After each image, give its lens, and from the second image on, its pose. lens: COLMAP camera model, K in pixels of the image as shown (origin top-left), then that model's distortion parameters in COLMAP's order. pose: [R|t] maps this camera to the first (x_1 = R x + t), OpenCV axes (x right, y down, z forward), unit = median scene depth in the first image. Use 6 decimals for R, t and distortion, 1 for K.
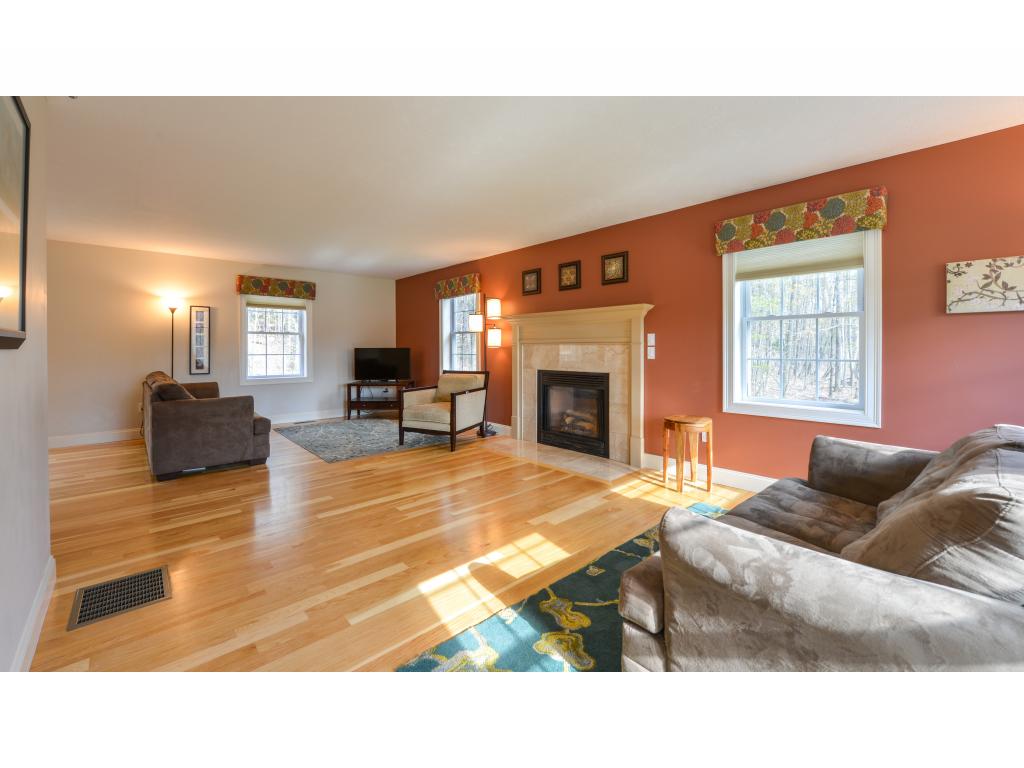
lens RADIAL K [[418.0, 0, 511.9], [0, 418.0, 349.7], [0, 0, 1]] dist [-0.004637, -0.000449]
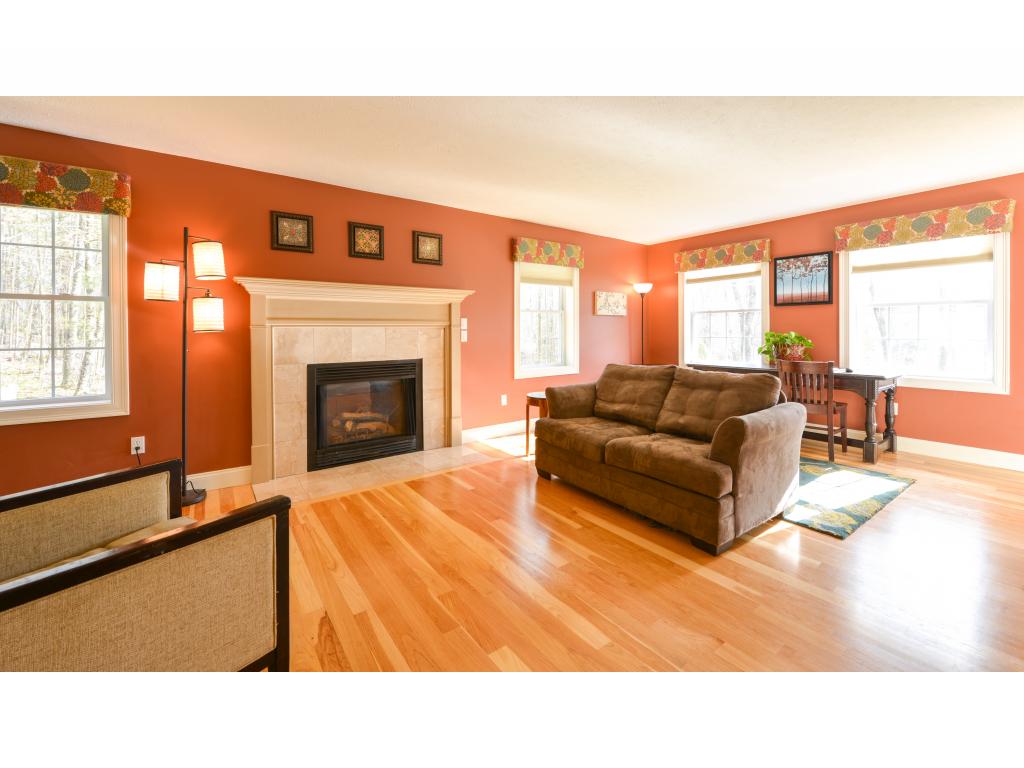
lens RADIAL K [[418.0, 0, 501.3], [0, 418.0, 333.5], [0, 0, 1]] dist [-0.004637, -0.000449]
pose [[0.131125, -0.003157, 0.991361, -0.619869], [0.010885, 0.999939, 0.001745, 0.000369], [-0.991306, 0.010562, 0.131151, 0.648865]]
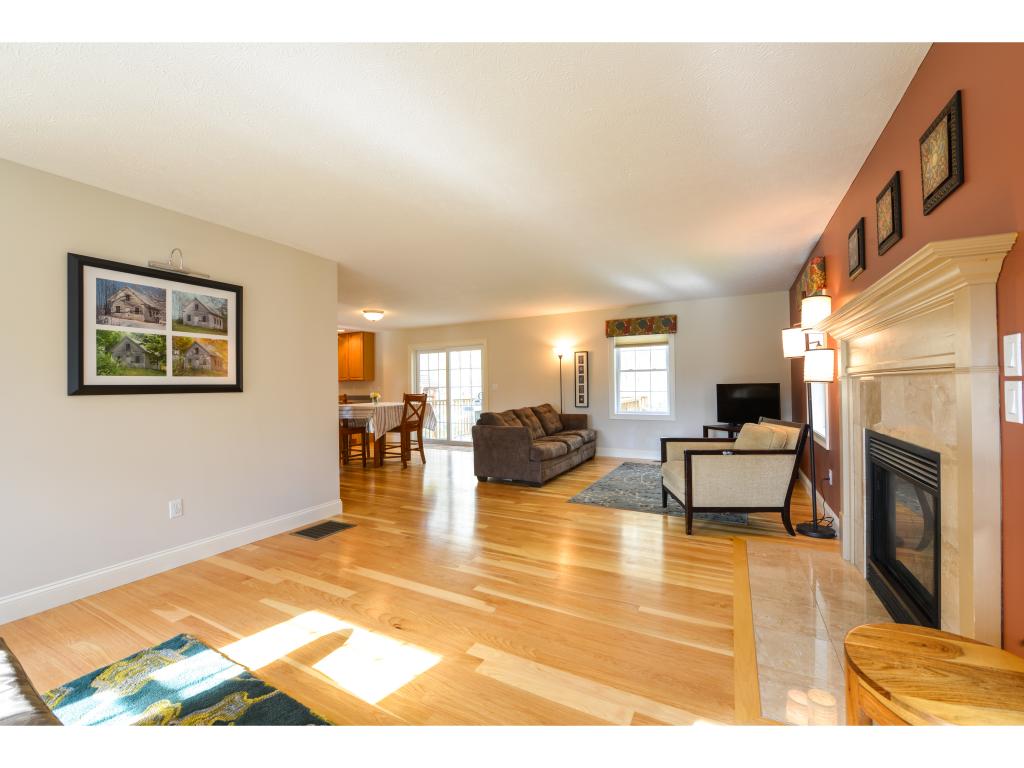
lens RADIAL K [[418.0, 0, 509.4], [0, 418.0, 381.5], [0, 0, 1]] dist [-0.004637, -0.000449]
pose [[0.315145, -0.014119, -0.948939, 0.421753], [0.011097, 0.999876, -0.011192, -0.006138], [0.948979, -0.007003, 0.315262, 0.497335]]
